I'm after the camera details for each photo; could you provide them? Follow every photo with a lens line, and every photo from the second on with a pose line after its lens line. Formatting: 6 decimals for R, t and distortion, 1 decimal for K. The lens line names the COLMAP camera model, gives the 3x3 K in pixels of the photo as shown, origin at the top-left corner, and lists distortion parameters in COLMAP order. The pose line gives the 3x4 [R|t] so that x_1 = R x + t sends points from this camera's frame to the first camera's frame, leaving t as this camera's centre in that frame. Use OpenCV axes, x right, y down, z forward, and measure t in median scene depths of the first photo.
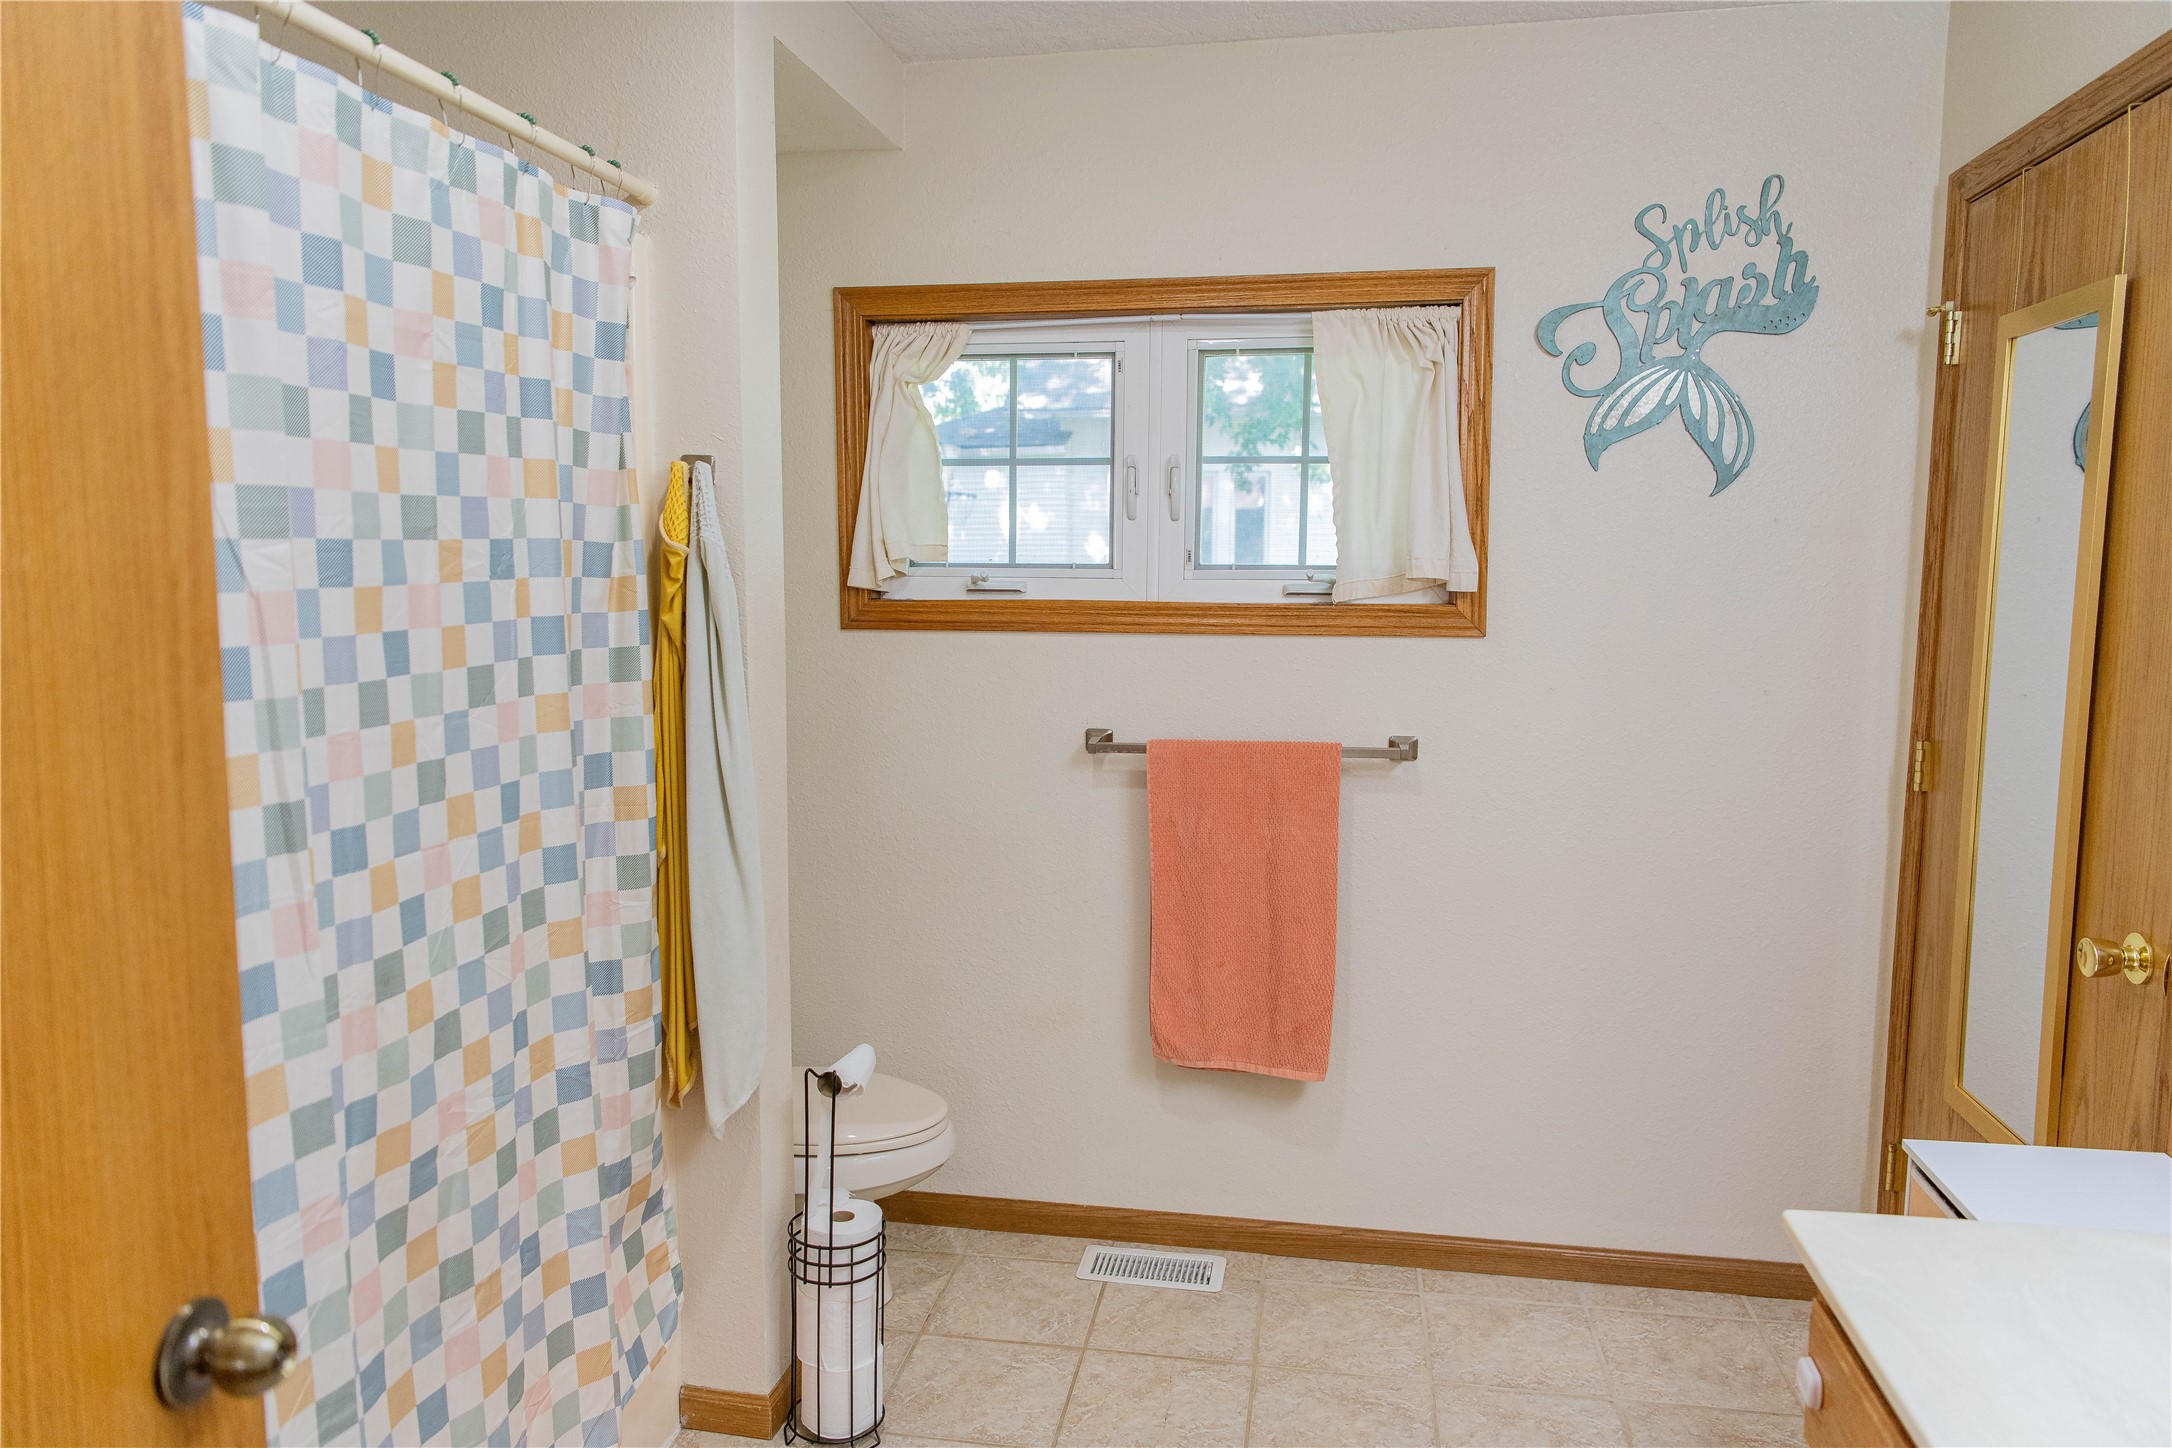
lens RADIAL K [[1467.9, 0, 1086.2], [0, 1467.9, 730.2], [0, 0, 1]] dist [0.009019, -0.004156]
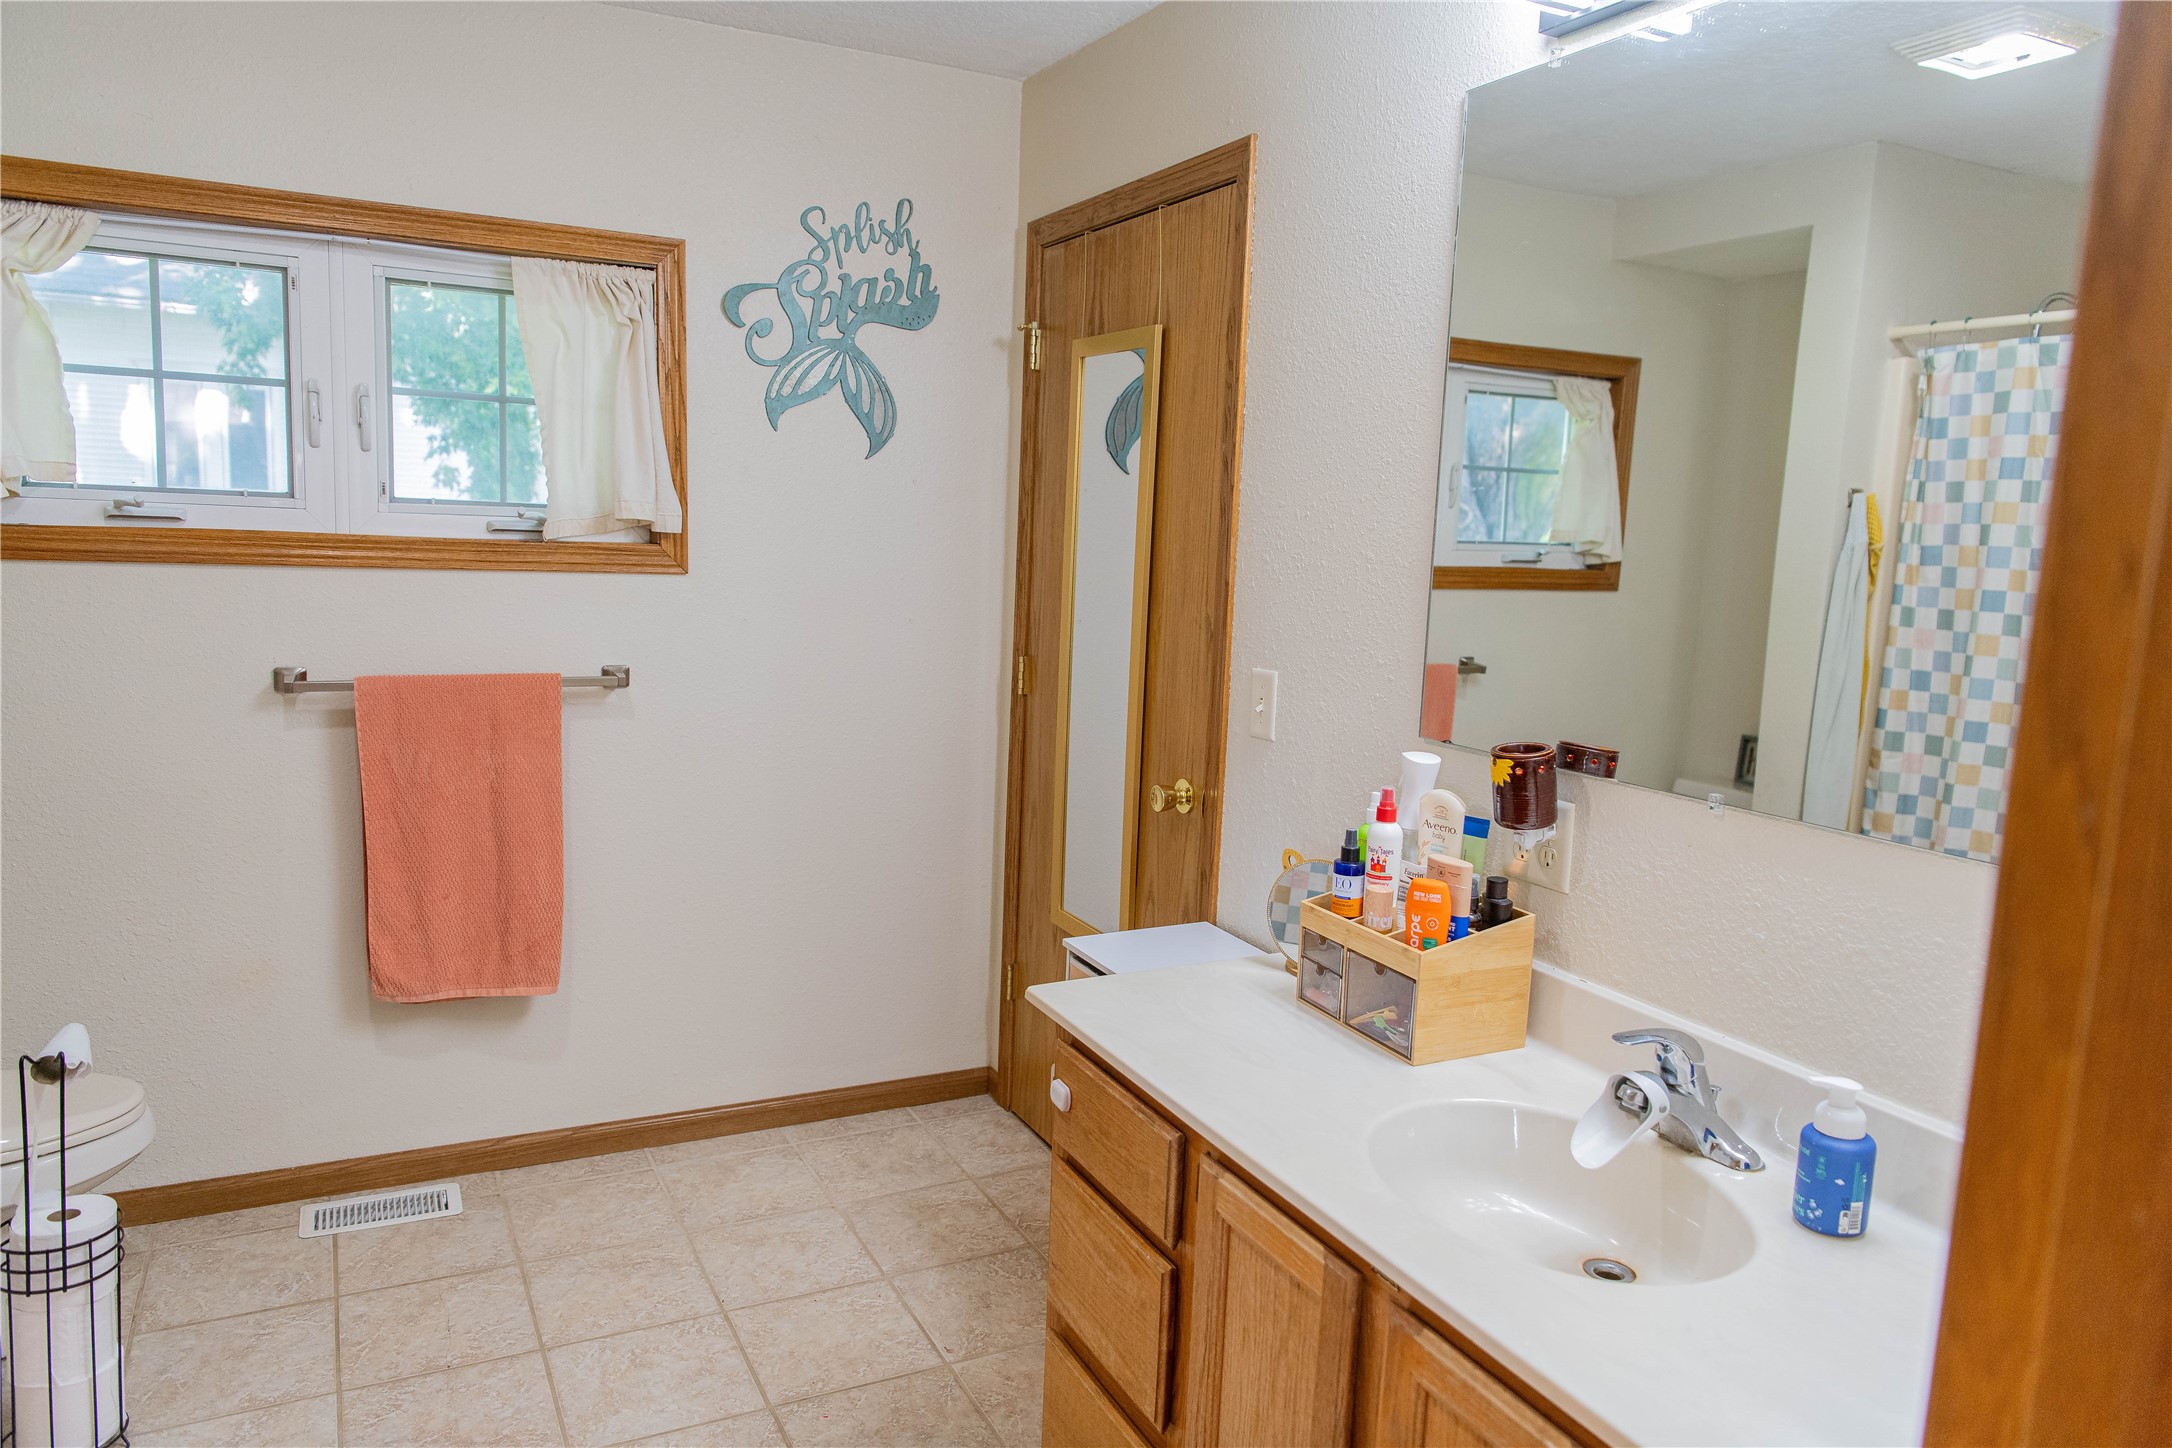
lens RADIAL K [[1467.9, 0, 1086.2], [0, 1467.9, 730.2], [0, 0, 1]] dist [0.009019, -0.004156]
pose [[0.796528, -0.055819, 0.602020, -0.167244], [0.030967, 0.998189, 0.051579, 0.006937], [-0.603809, -0.022441, 0.796813, -0.075365]]
